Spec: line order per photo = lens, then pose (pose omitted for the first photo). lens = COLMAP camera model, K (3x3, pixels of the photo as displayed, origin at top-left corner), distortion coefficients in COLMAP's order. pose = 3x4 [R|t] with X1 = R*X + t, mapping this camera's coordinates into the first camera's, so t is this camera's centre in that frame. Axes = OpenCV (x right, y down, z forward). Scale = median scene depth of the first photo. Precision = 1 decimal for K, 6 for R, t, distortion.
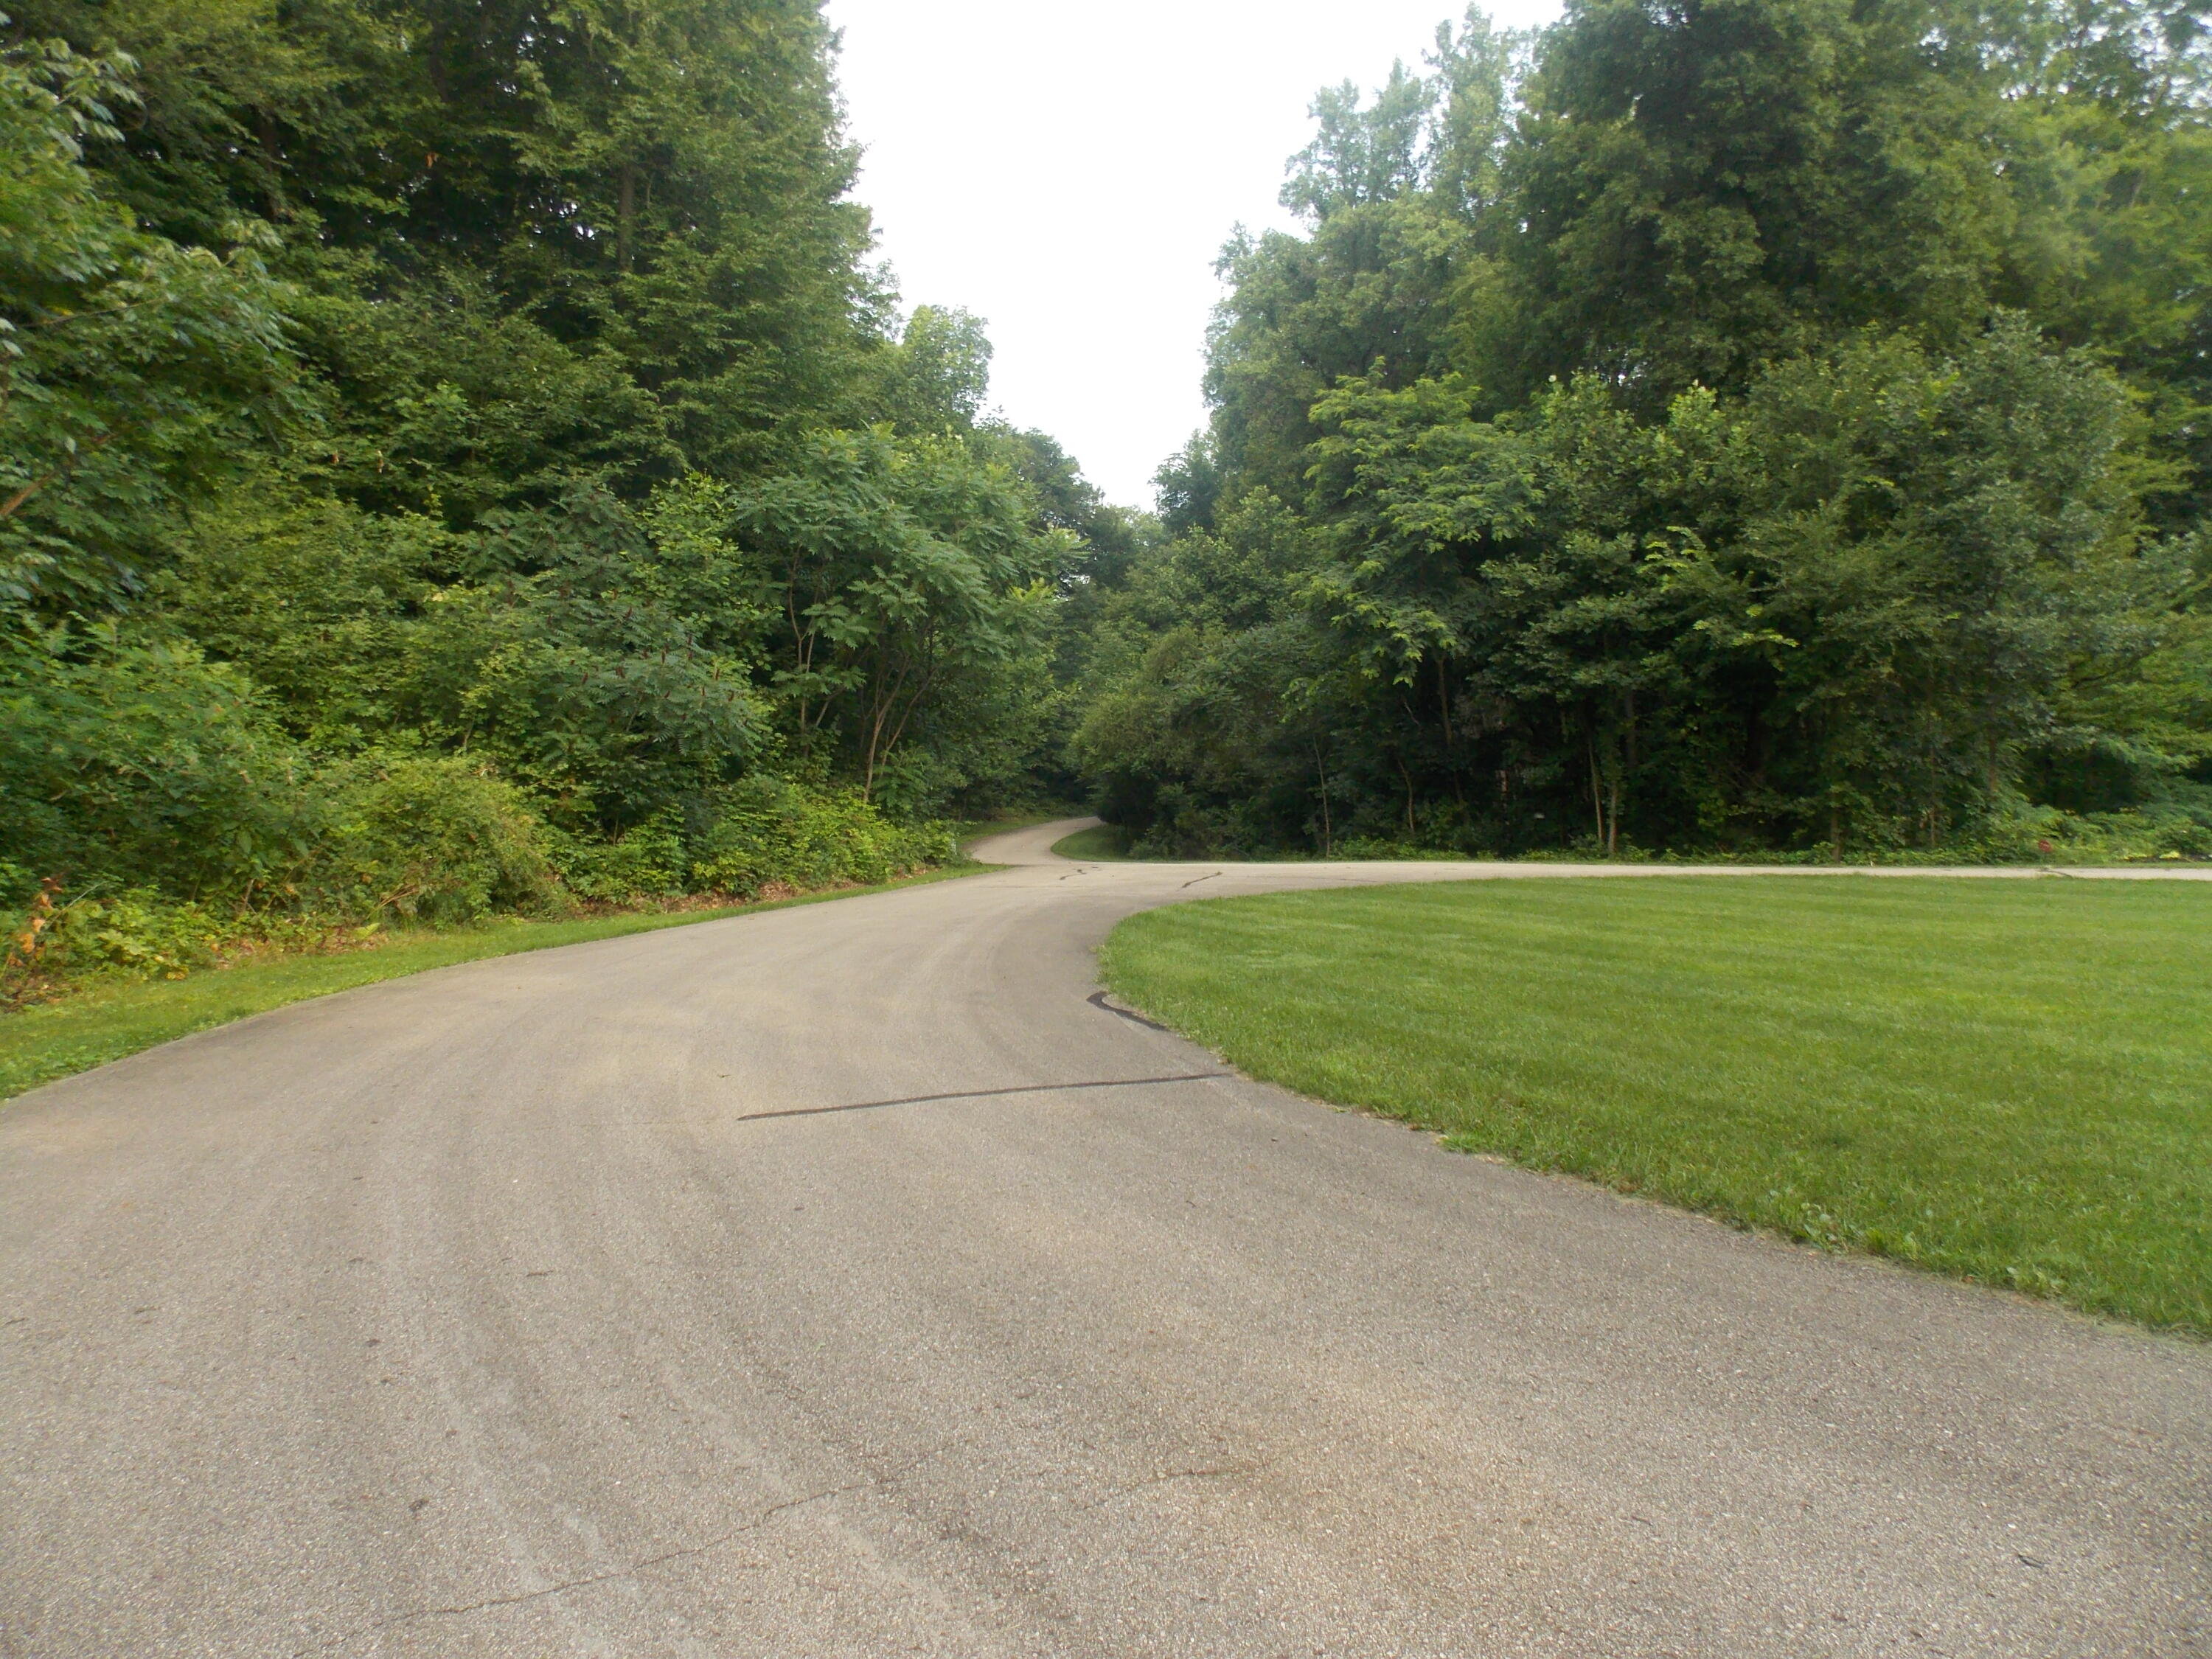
lens RADIAL K [[1442.7, 0, 1108.8], [0, 1442.7, 820.5], [0, 0, 1]] dist [-0.003972, -0.002317]
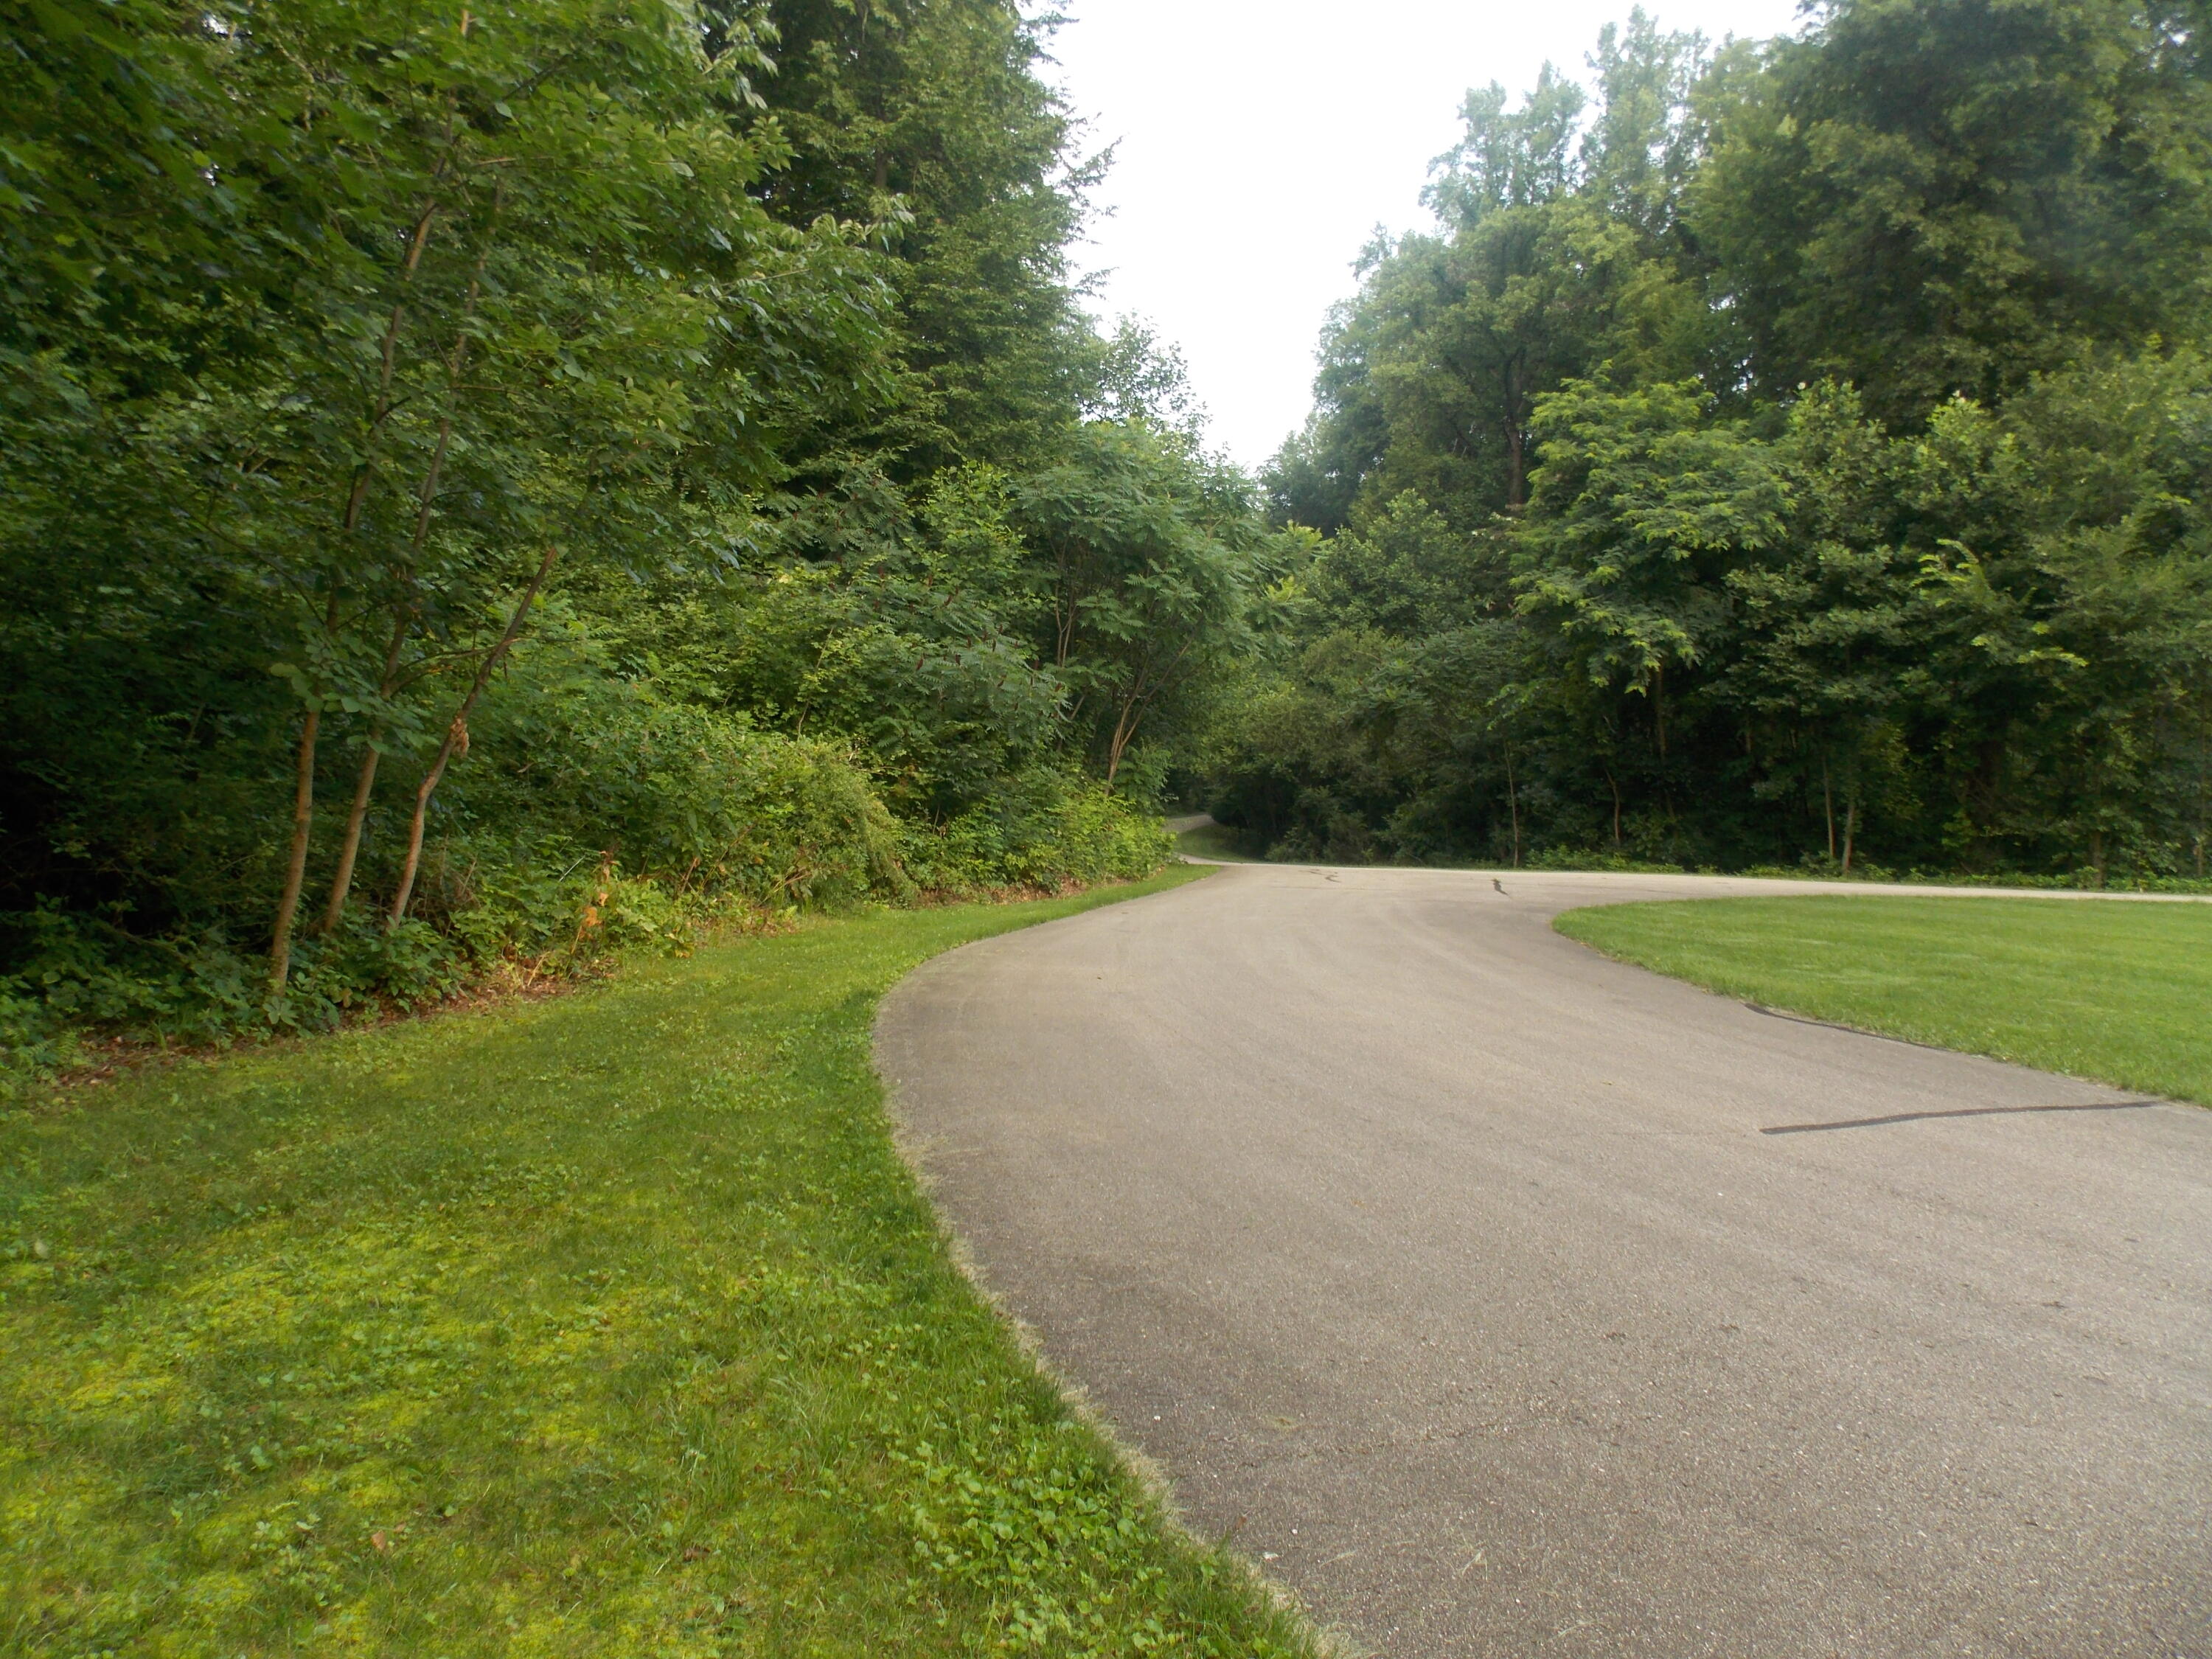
lens RADIAL K [[1442.7, 0, 1108.8], [0, 1442.7, 820.5], [0, 0, 1]] dist [-0.003972, -0.002317]
pose [[0.999229, 0.029658, -0.025742, -0.140056], [-0.029659, 0.999560, 0.000352, 0.002980], [0.025741, 0.000412, 0.999669, 0.008224]]
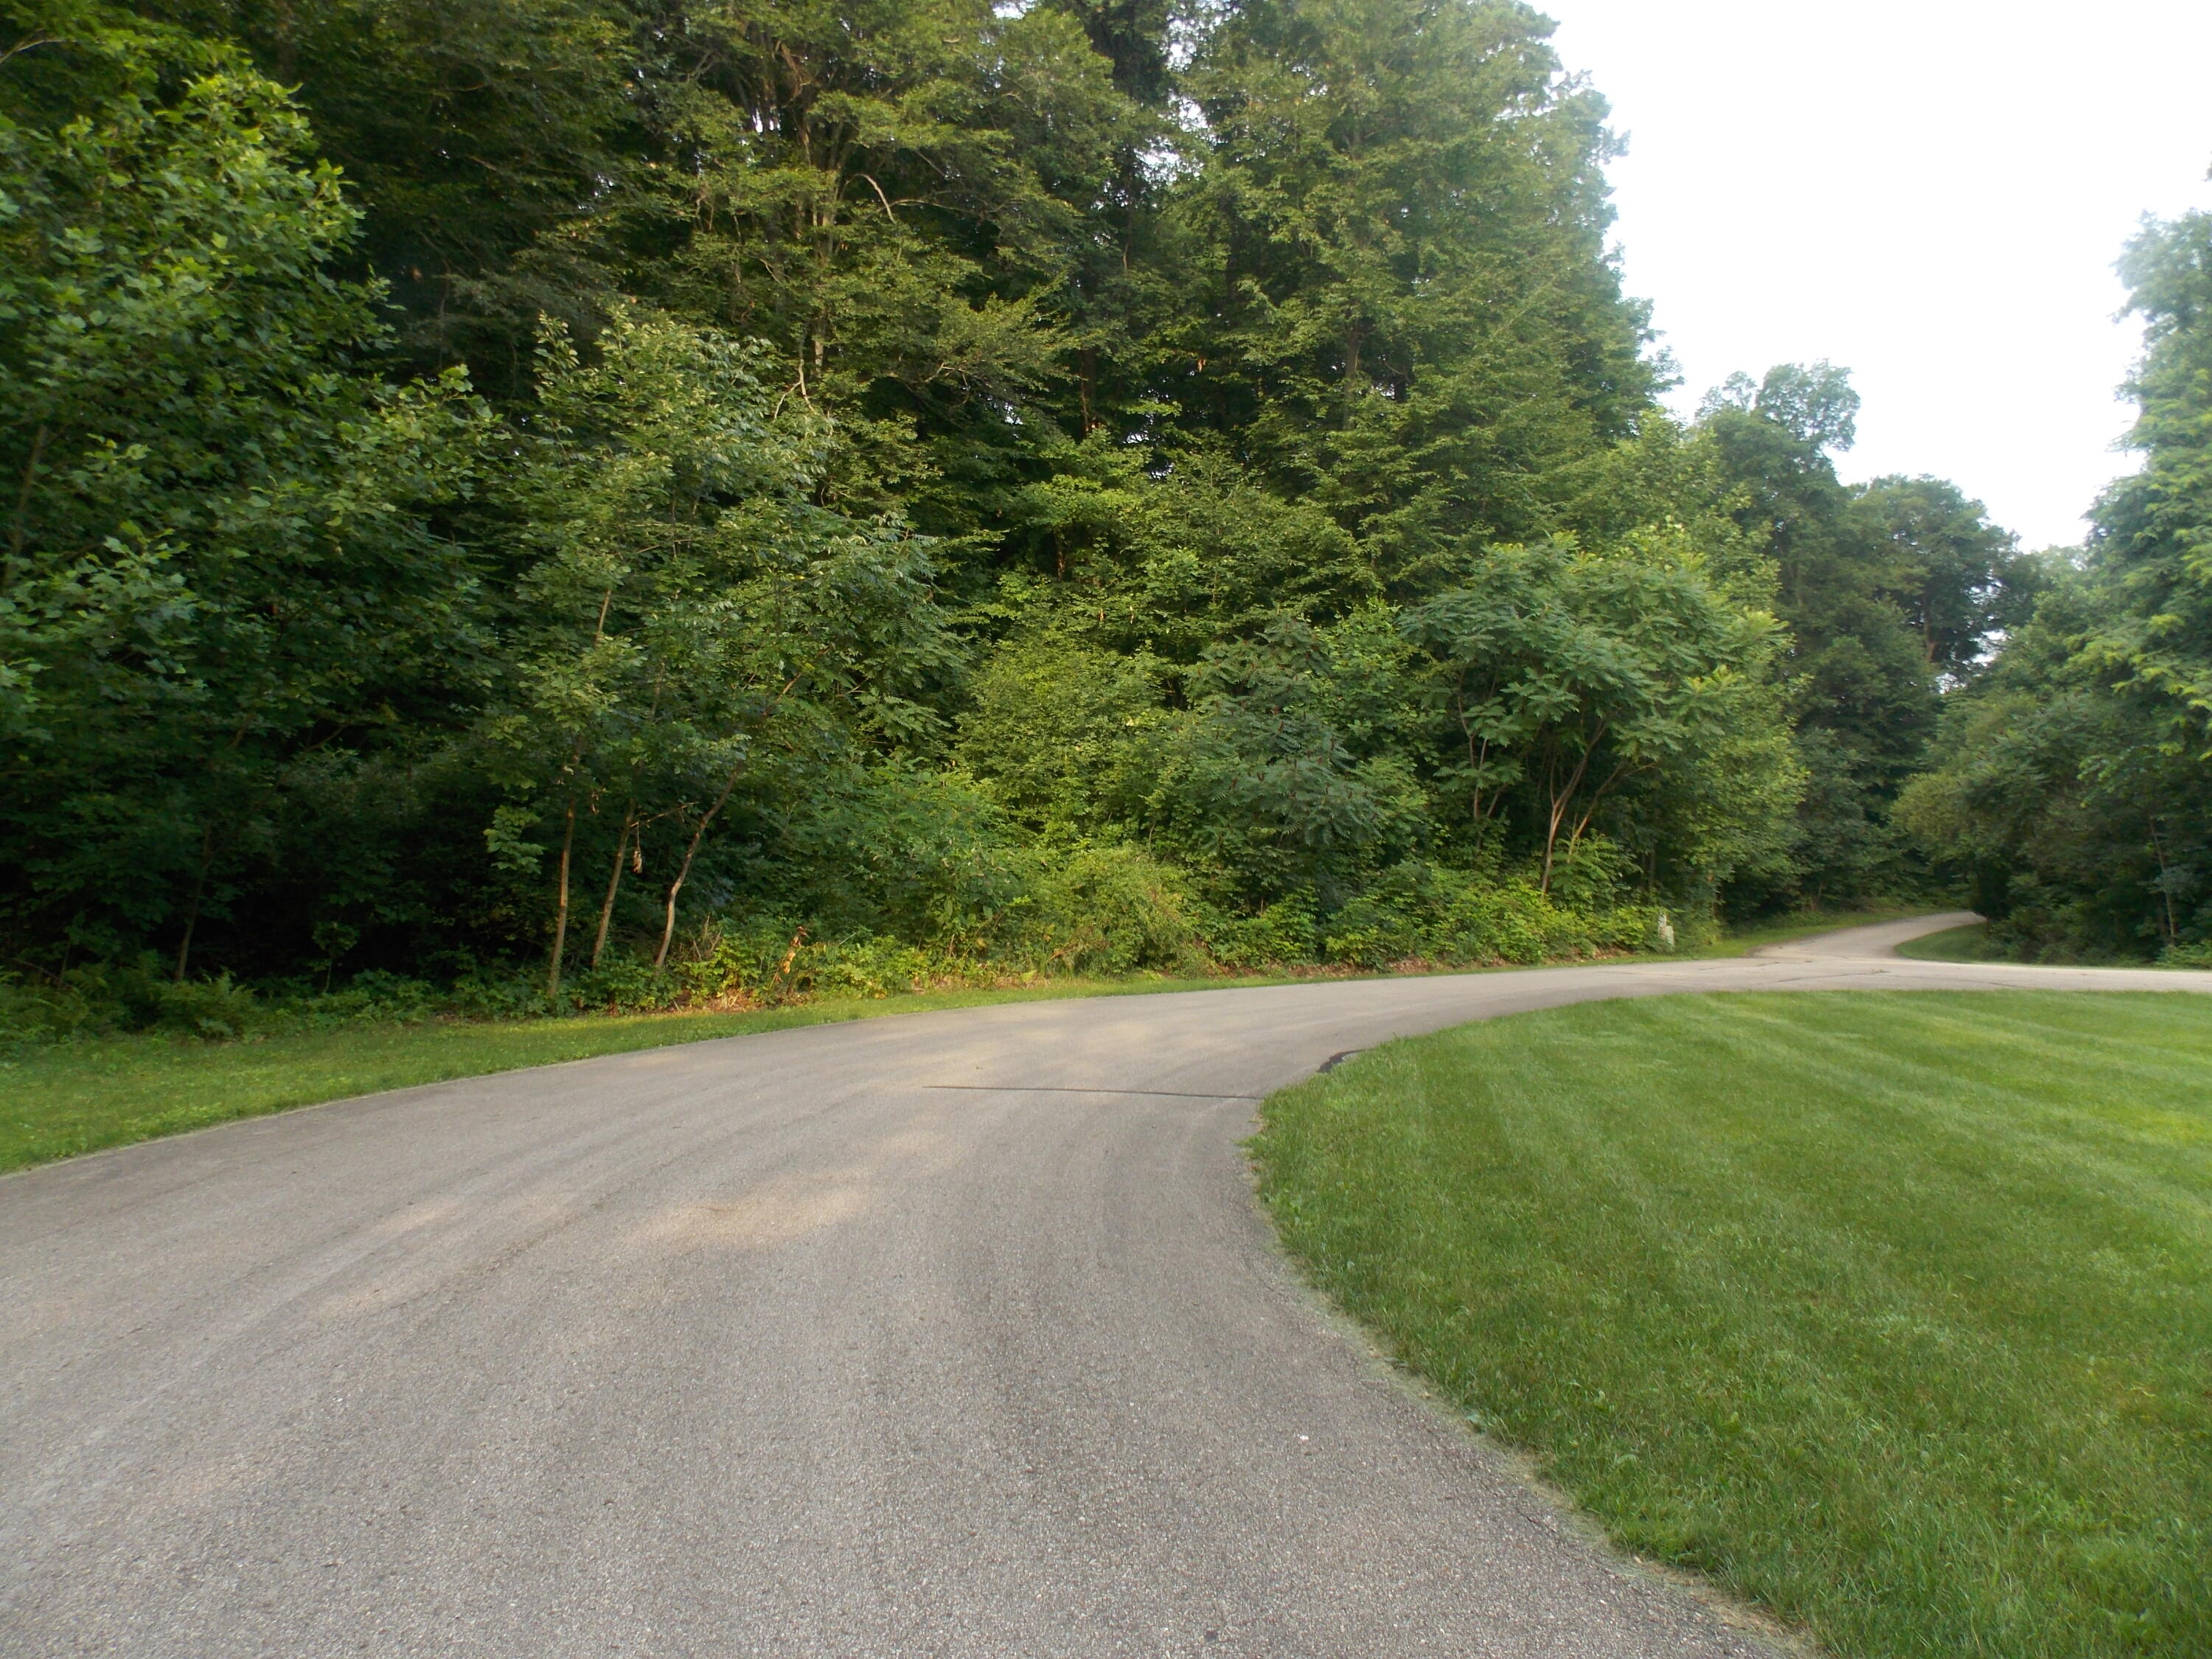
lens RADIAL K [[1442.7, 0, 1108.8], [0, 1442.7, 820.5], [0, 0, 1]] dist [-0.003972, -0.002317]
pose [[0.820592, -0.006060, -0.571483, 0.170553], [-0.026112, 0.998502, -0.048082, -0.003084], [0.570918, 0.054378, 0.819204, -0.043541]]
